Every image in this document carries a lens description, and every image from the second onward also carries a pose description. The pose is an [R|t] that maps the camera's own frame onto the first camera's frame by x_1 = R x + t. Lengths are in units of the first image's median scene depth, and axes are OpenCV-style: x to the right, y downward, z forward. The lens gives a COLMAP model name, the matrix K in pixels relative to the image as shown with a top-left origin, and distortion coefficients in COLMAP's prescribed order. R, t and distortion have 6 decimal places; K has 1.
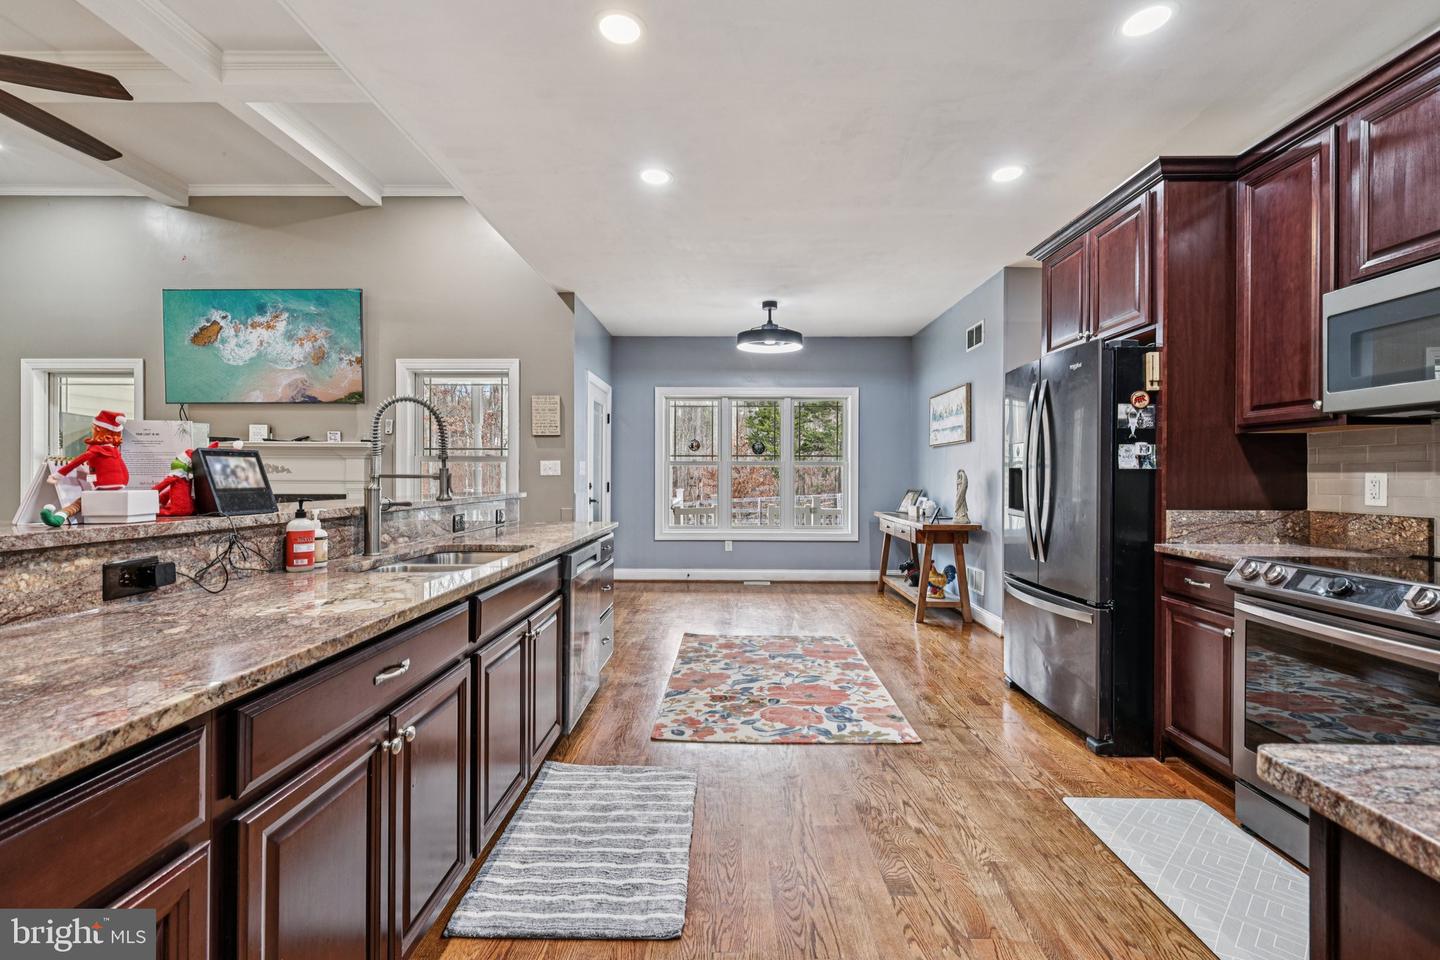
lens RADIAL K [[621.7, 0, 717.5], [0, 621.7, 475.6], [0, 0, 1]] dist [0.002104, -0.000116]
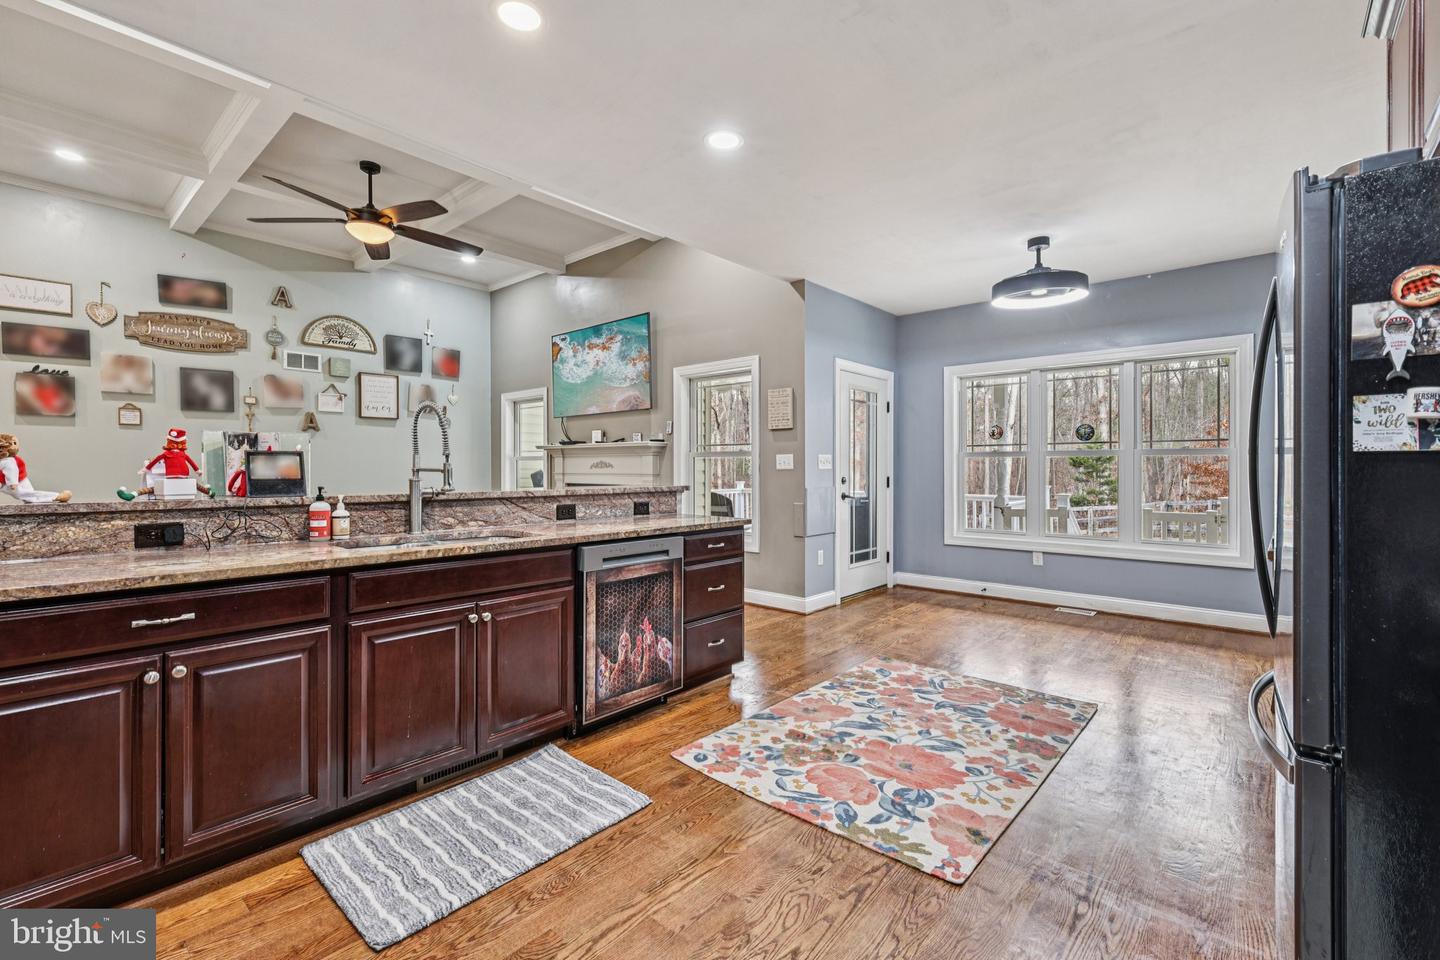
lens RADIAL K [[621.7, 0, 717.9], [0, 621.7, 468.8], [0, 0, 1]] dist [0.002104, -0.000116]
pose [[0.761860, -0.002364, -0.647737, 0.450239], [0.001062, 0.999997, -0.002401, 0.001363], [0.647741, 0.001141, 0.761860, 0.284692]]
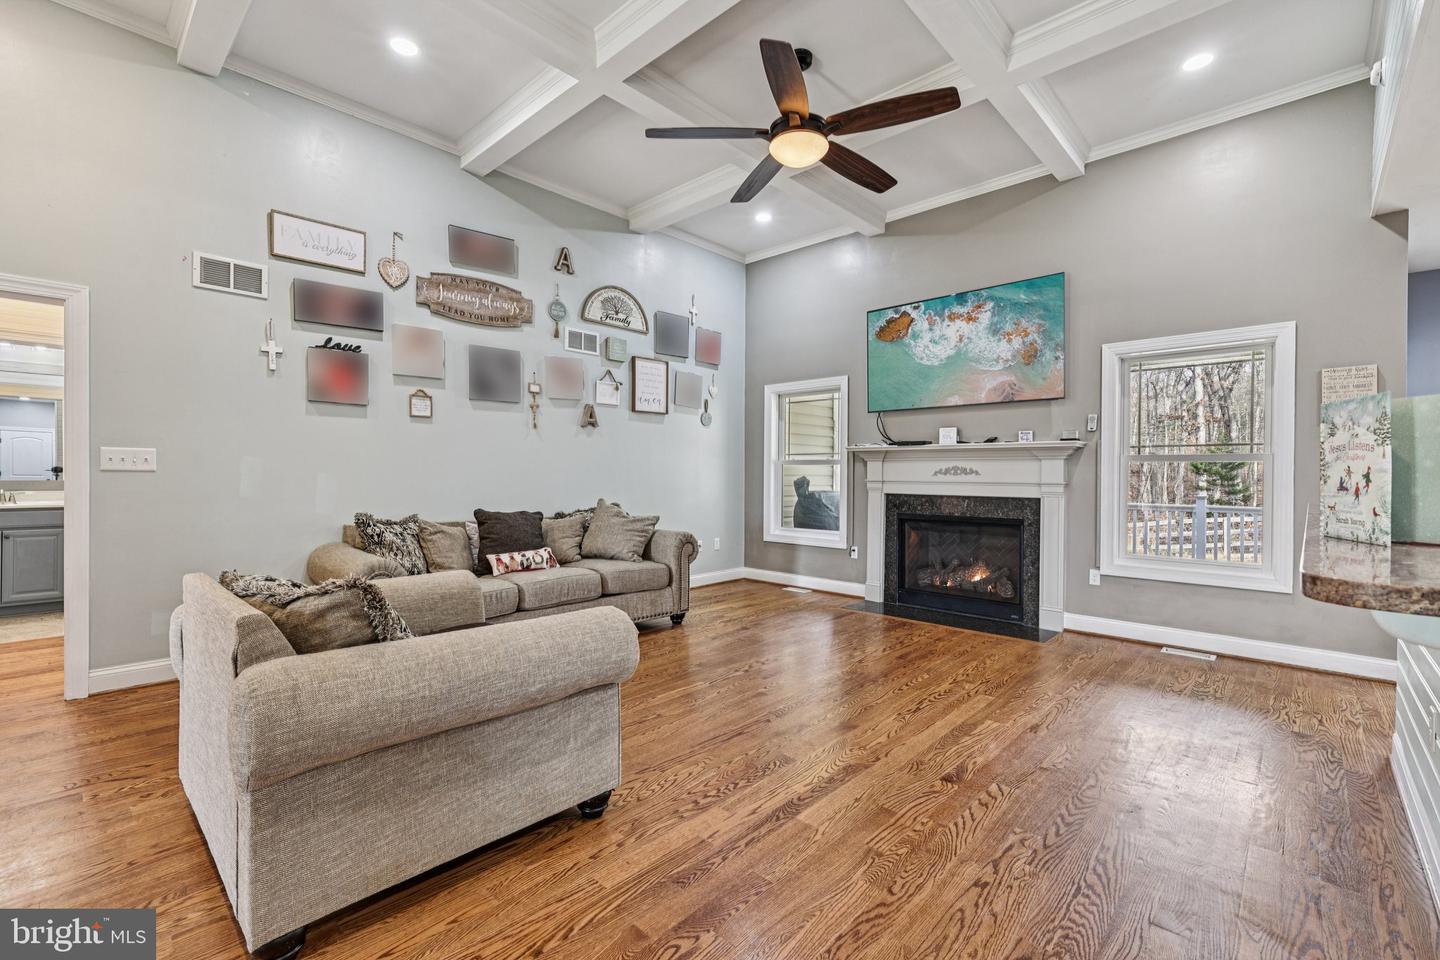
lens RADIAL K [[621.7, 0, 723.6], [0, 621.7, 478.4], [0, 0, 1]] dist [0.002104, -0.000116]
pose [[0.738577, 0.006141, -0.674142, -0.501839], [-0.004331, 0.999981, 0.004364, -0.001804], [0.674156, -0.000304, 0.738589, -0.005421]]
